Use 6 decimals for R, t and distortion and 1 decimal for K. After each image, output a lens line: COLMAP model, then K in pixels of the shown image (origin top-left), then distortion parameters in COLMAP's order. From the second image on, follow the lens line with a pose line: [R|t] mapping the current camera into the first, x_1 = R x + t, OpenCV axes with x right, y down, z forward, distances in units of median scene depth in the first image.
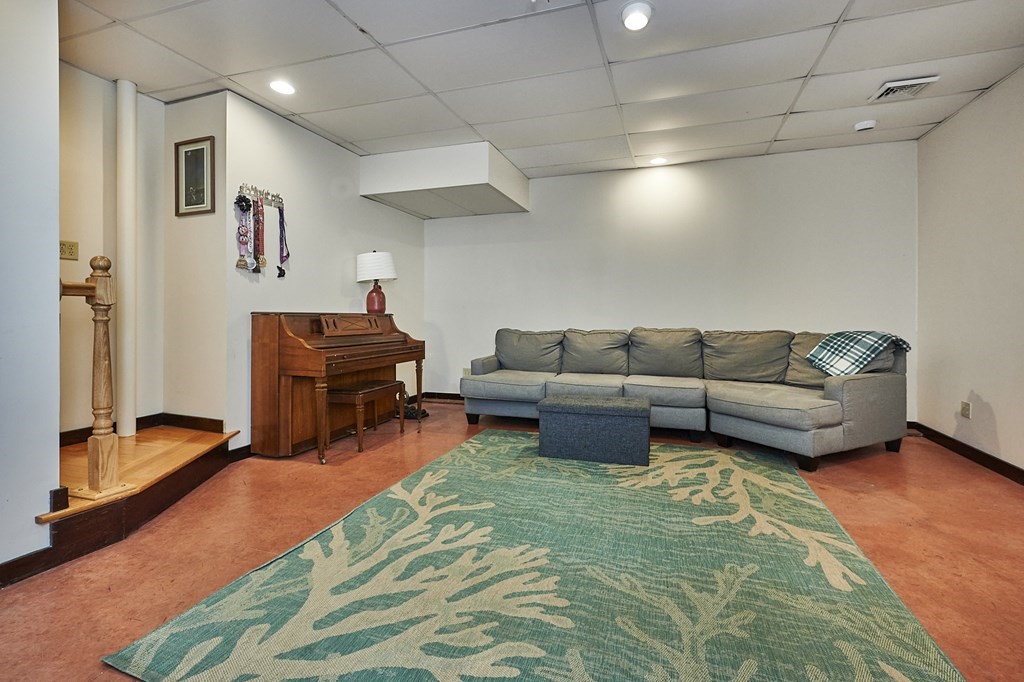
lens RADIAL K [[463.8, 0, 512.4], [0, 463.8, 315.0], [0, 0, 1]] dist [0.000805, -0.000101]
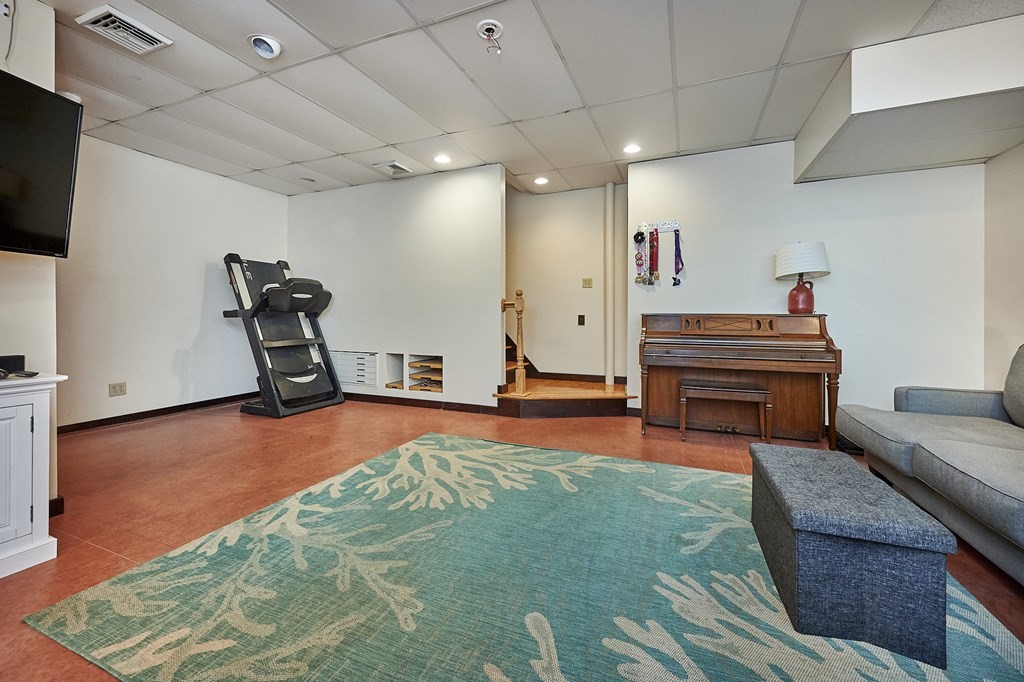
lens RADIAL K [[409.0, 0, 516.9], [0, 409.0, 319.6], [0, 0, 1]] dist [0.000767, 0.000035]
pose [[-0.063034, 0.007411, -0.997984, 1.125703], [-0.000067, 0.999972, 0.007430, 0.002996], [0.998011, 0.000535, -0.063032, 1.142101]]
